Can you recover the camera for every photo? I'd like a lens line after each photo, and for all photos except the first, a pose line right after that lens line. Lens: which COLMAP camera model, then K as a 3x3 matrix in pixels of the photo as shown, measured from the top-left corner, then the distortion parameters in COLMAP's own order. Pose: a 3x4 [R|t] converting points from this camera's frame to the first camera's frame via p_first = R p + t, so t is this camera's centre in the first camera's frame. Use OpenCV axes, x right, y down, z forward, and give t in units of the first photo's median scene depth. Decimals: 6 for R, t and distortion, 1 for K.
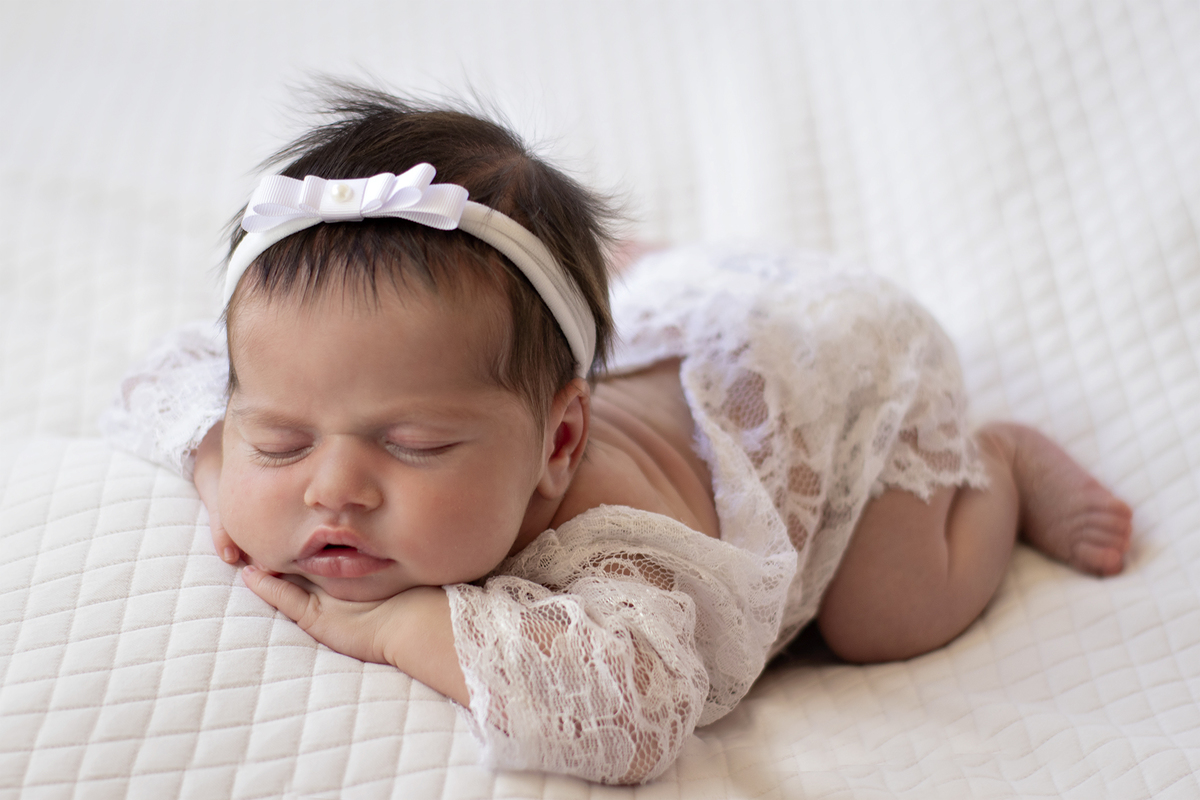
lens RADIAL K [[2799.1, 0, 598.2], [0, 2799.1, 392.9], [0, 0, 1]] dist [-0.056082, 0.000000]
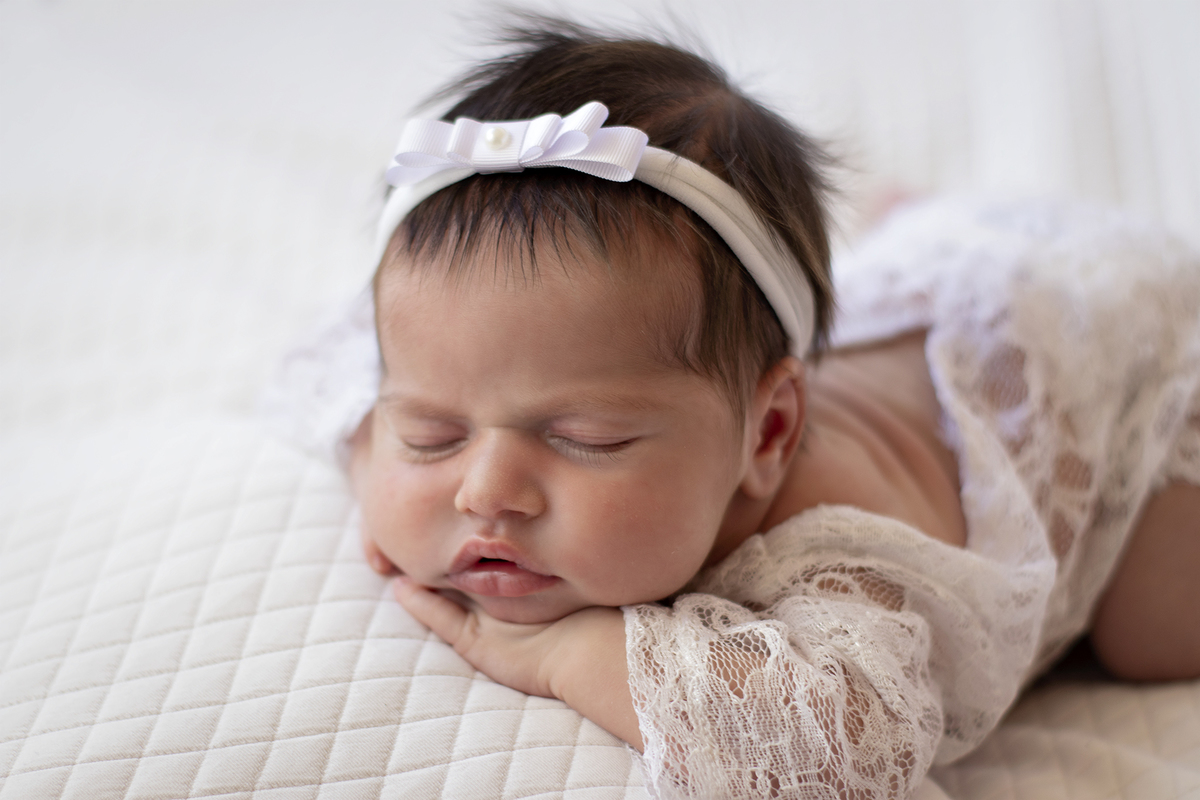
lens RADIAL K [[2799.1, 0, 603.3], [0, 2799.1, 411.2], [0, 0, 1]] dist [-0.056082, 0.000000]
pose [[0.993938, 0.004421, -0.109854, 0.031318], [-0.001587, 0.999664, 0.025872, -0.011430], [0.109931, -0.025541, 0.993611, 0.167614]]
